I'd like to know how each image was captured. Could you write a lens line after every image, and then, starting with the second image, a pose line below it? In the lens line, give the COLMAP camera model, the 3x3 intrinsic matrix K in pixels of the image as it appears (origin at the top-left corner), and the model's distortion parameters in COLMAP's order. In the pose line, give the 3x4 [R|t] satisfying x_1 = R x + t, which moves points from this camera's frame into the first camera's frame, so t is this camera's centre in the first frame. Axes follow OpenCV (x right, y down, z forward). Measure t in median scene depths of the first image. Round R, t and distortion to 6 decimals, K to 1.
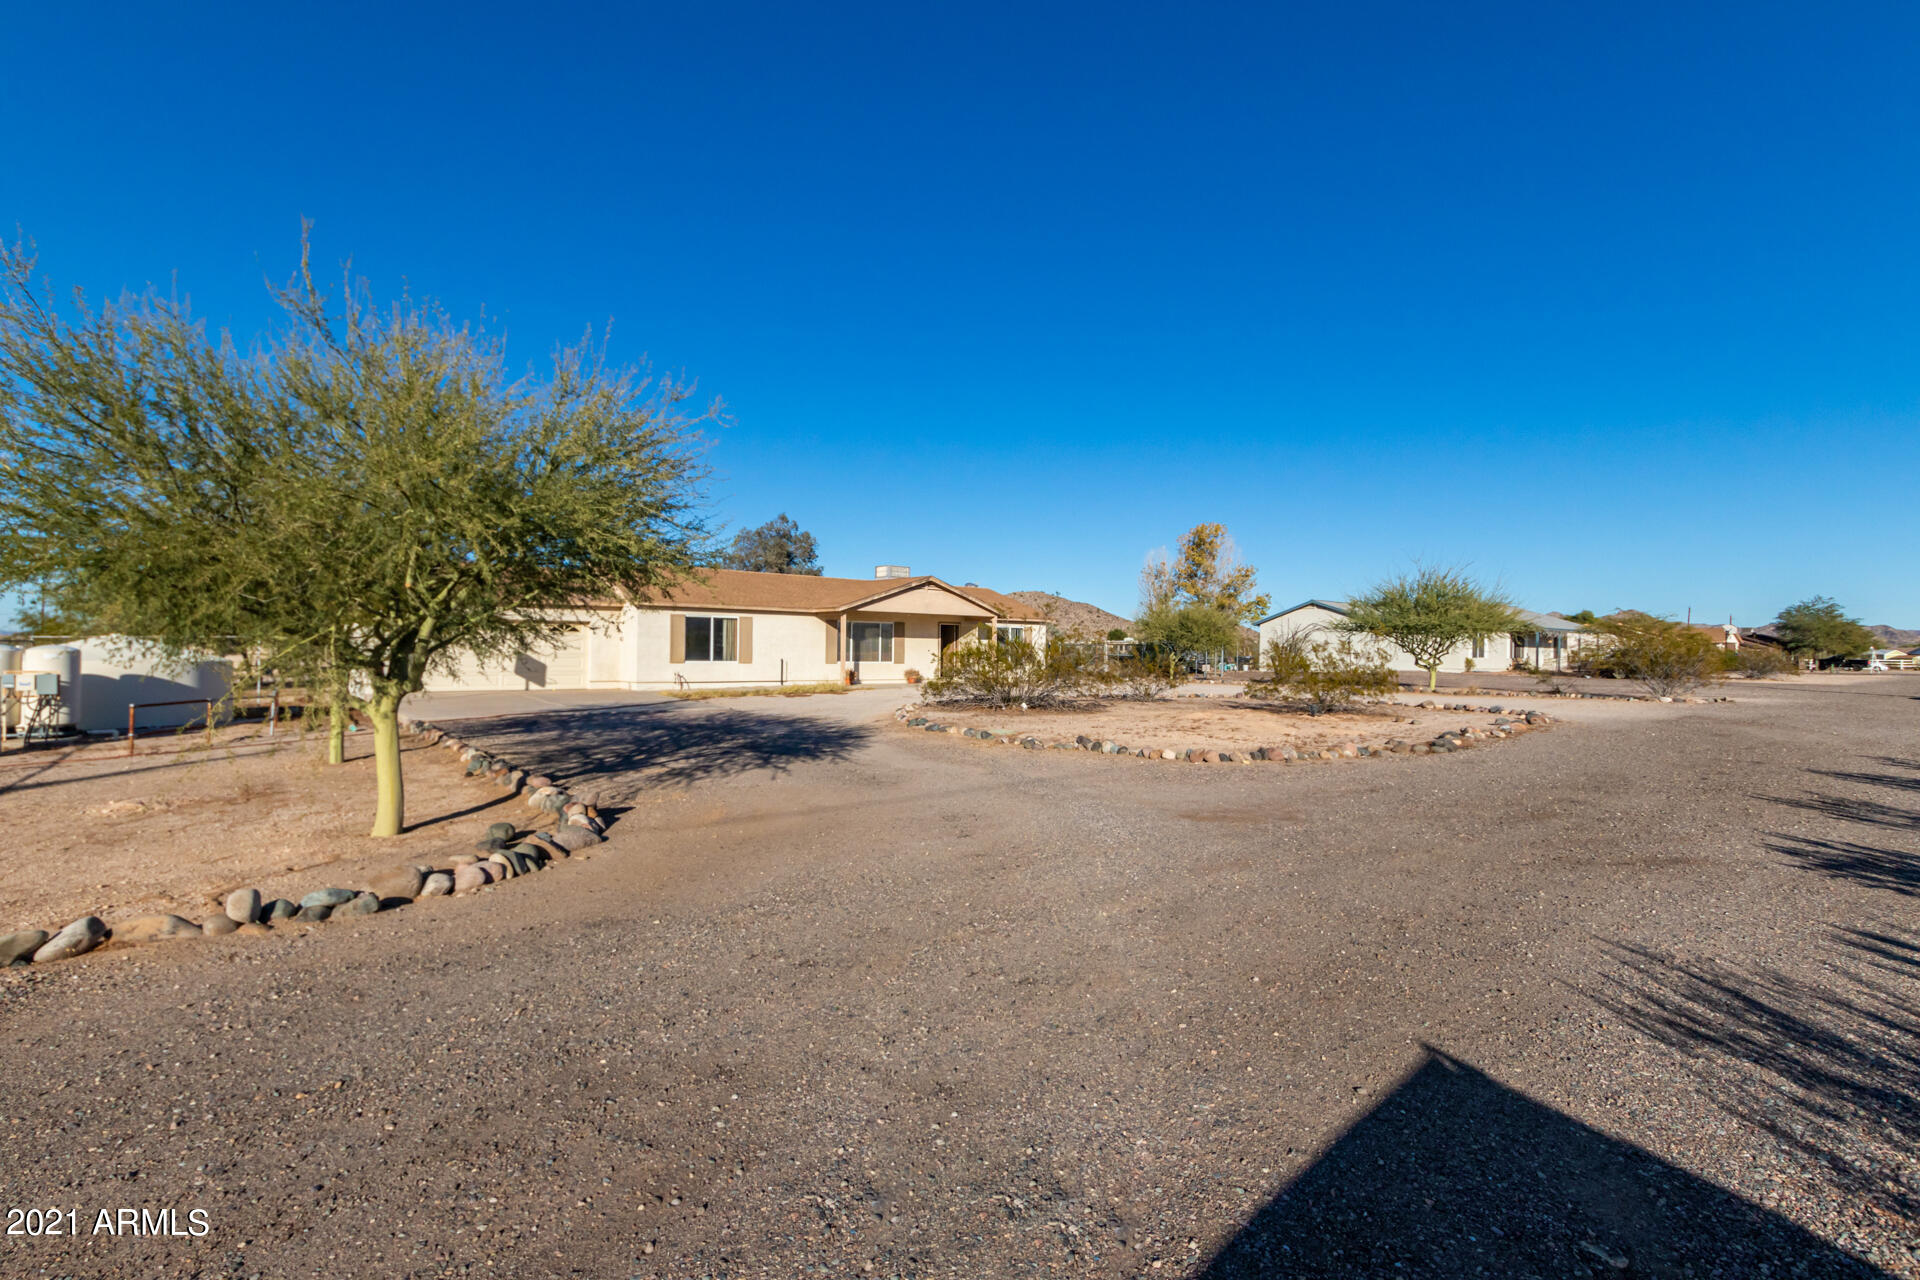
lens RADIAL K [[880.4, 0, 960.0], [0, 880.4, 640.0], [0, 0, 1]] dist [0.012846, -0.000432]
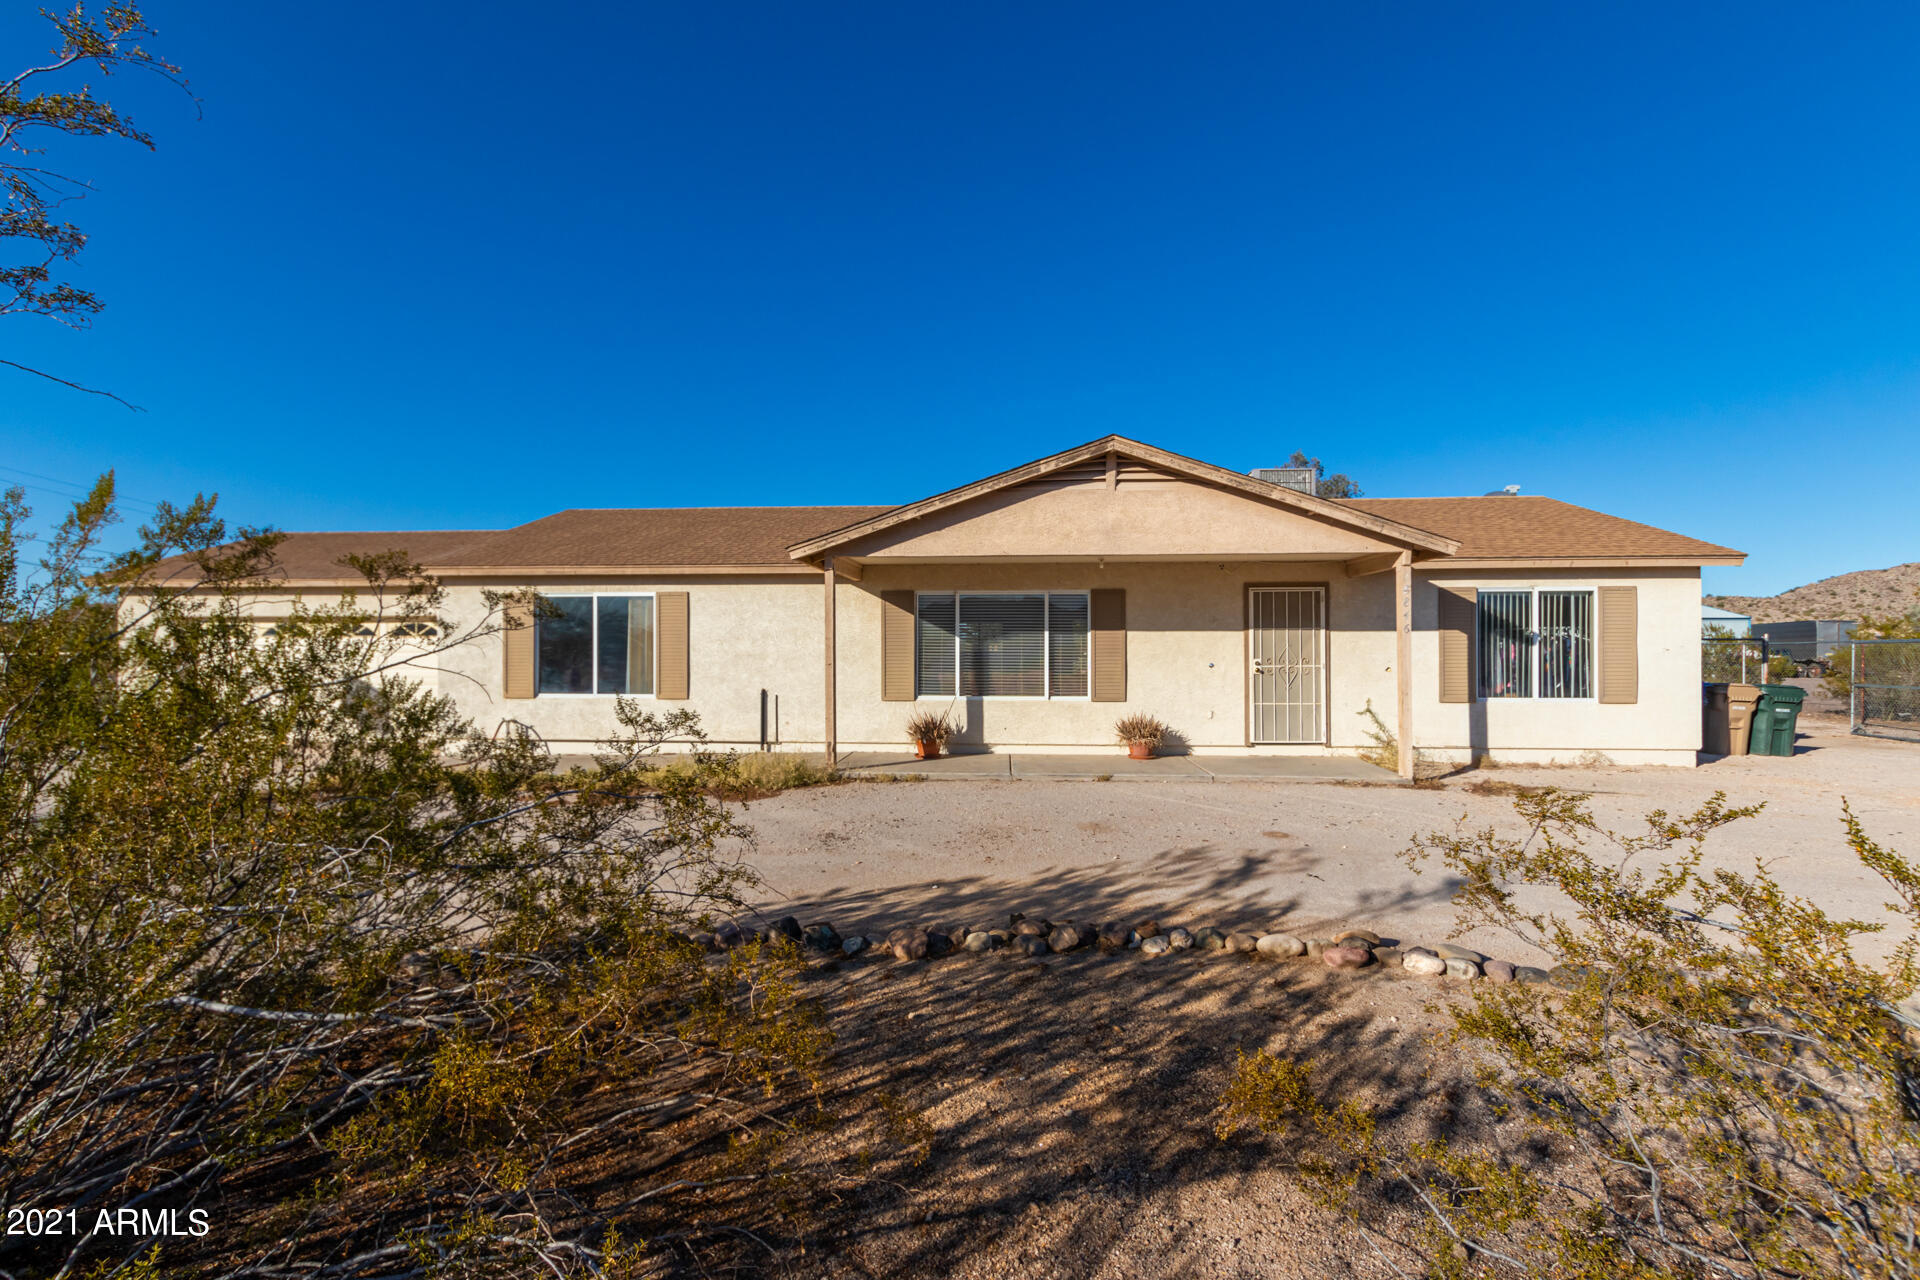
lens RADIAL K [[889.2, 0, 960.2], [0, 889.2, 655.5], [0, 0, 1]] dist [-0.000100, -0.000781]
pose [[0.736610, -0.011224, -0.676224, 0.145576], [0.015726, 0.999876, 0.000535, 0.006477], [0.676134, -0.011028, 0.736696, 0.742850]]
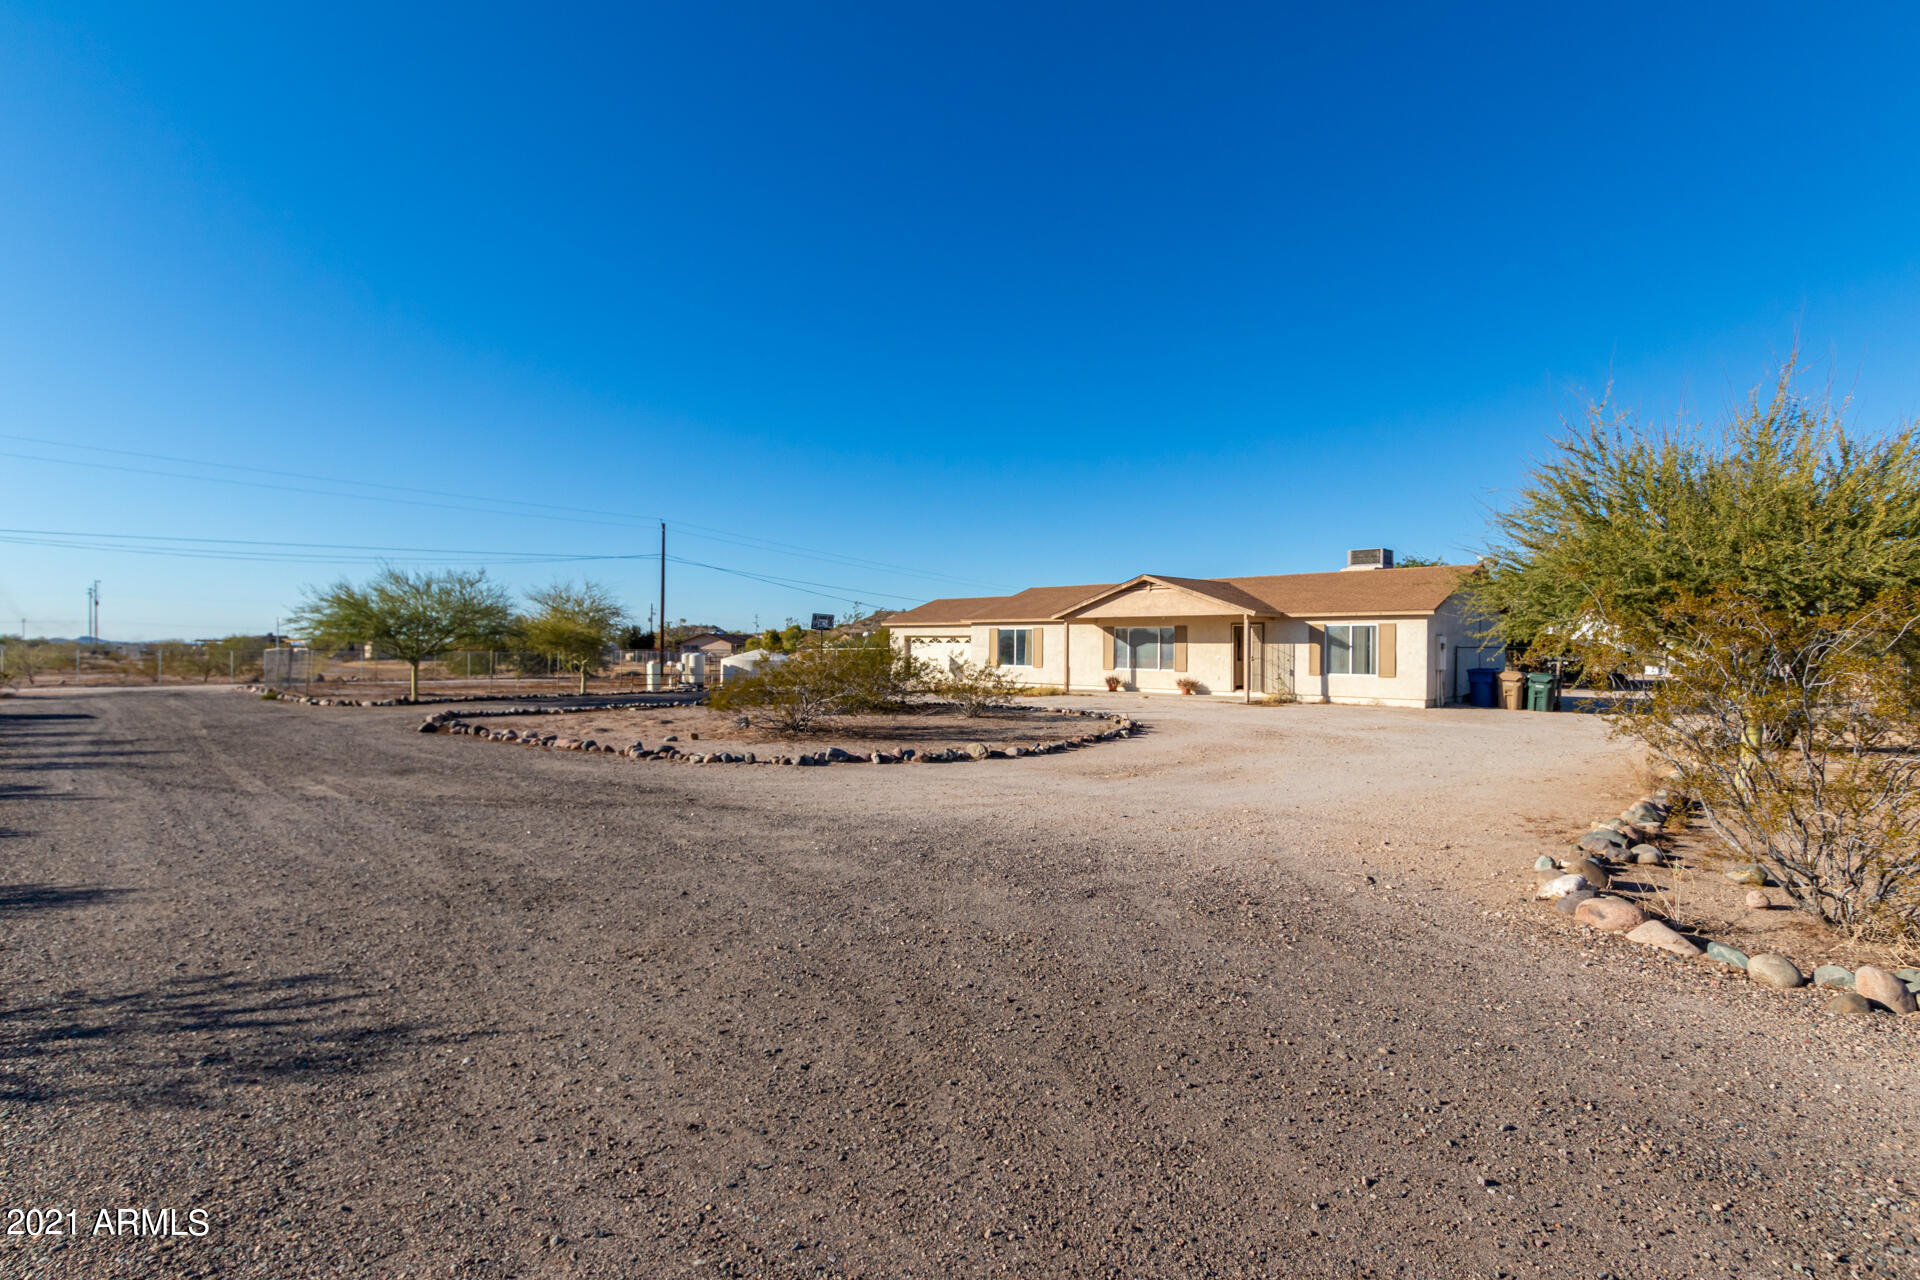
lens RADIAL K [[881.5, 0, 961.3], [0, 881.5, 651.6], [0, 0, 1]] dist [0.007214, 0.000050]
pose [[0.136365, -0.002820, -0.990655, 0.853540], [0.007348, 0.999971, -0.001836, 0.006284], [0.990631, -0.007029, 0.136381, 0.710577]]
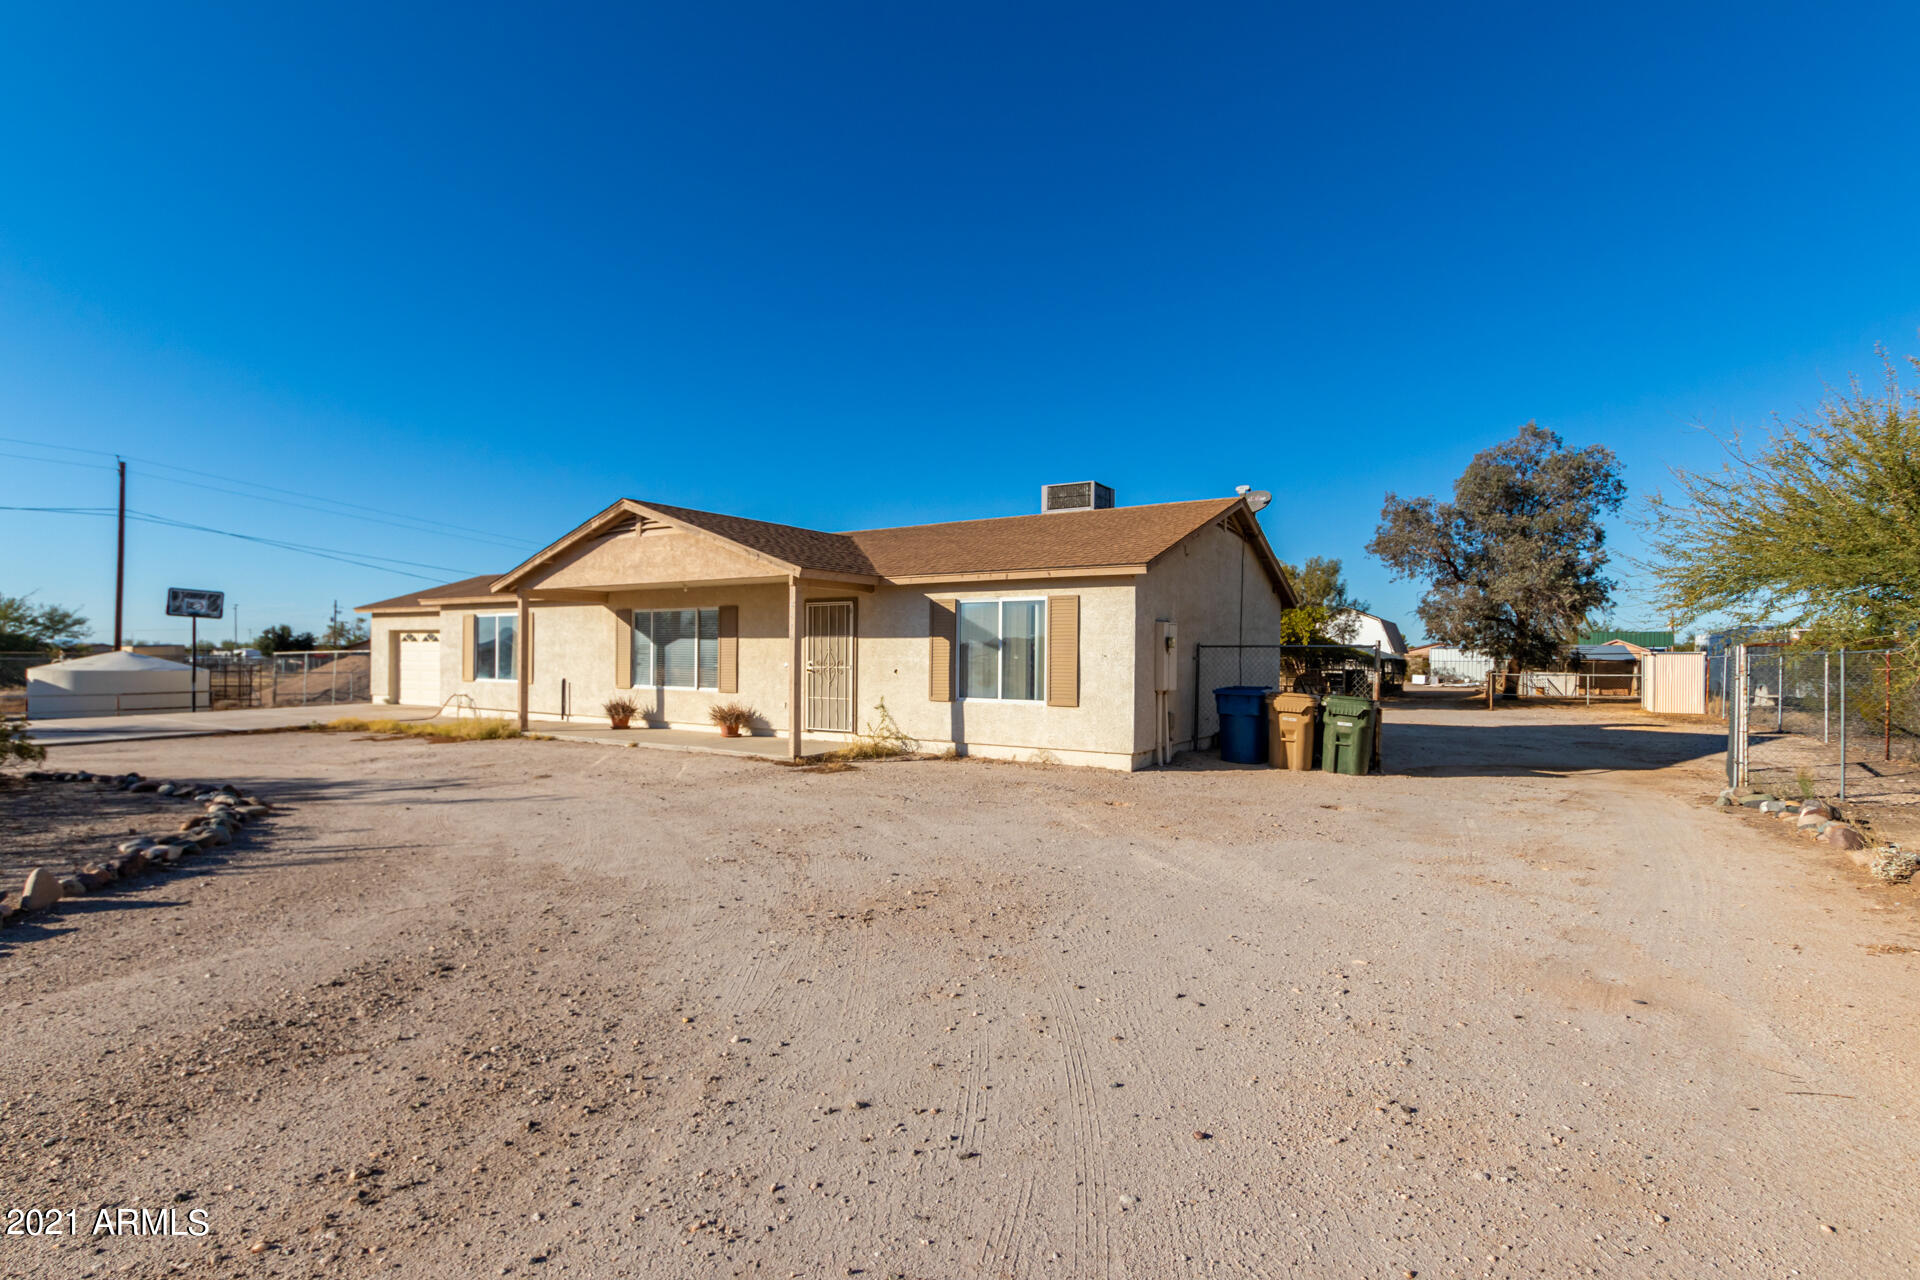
lens RADIAL K [[889.2, 0, 960.2], [0, 889.2, 655.5], [0, 0, 1]] dist [-0.000100, -0.000781]
pose [[0.334581, -0.007011, -0.942341, 0.458351], [0.006042, 0.999968, -0.005295, 0.010435], [0.942348, -0.003922, 0.334612, 1.035646]]
